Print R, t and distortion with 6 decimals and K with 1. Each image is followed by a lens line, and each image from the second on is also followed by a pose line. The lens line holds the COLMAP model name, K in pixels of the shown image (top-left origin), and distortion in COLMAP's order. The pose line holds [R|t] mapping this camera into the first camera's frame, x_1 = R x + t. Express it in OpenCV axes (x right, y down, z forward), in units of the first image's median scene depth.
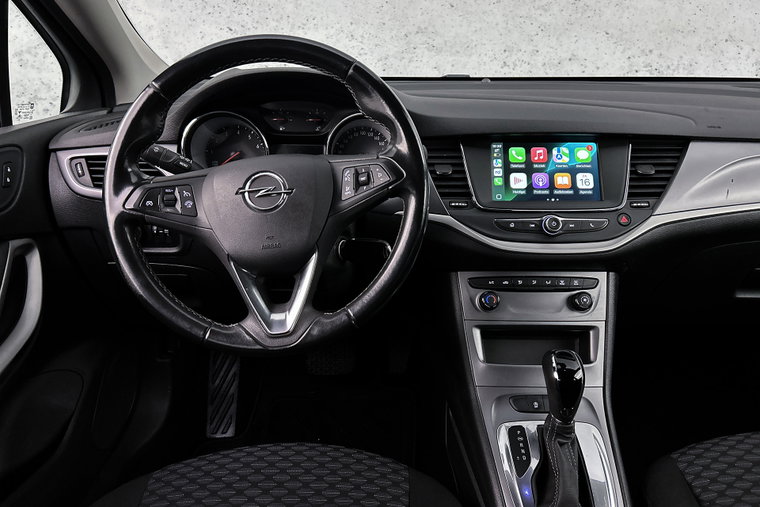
lens RADIAL K [[575.2, 0, 378.5], [0, 575.2, 255.5], [0, 0, 1]] dist [0.051111, -0.053960]
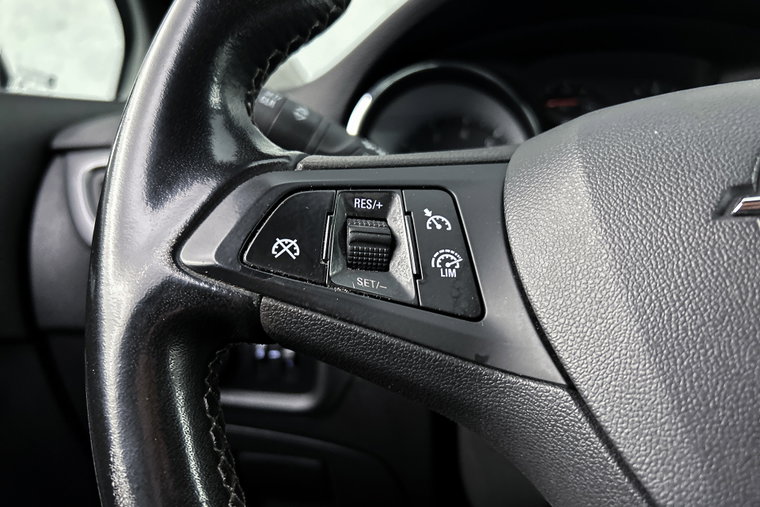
lens RADIAL K [[575.2, 0, 381.0], [0, 575.2, 255.1], [0, 0, 1]] dist [0.051111, -0.053960]
pose [[0.990440, 0.043412, -0.130935, -0.259128], [-0.068032, 0.979446, -0.189888, -0.037483], [0.120000, 0.196980, 0.973036, 0.619397]]
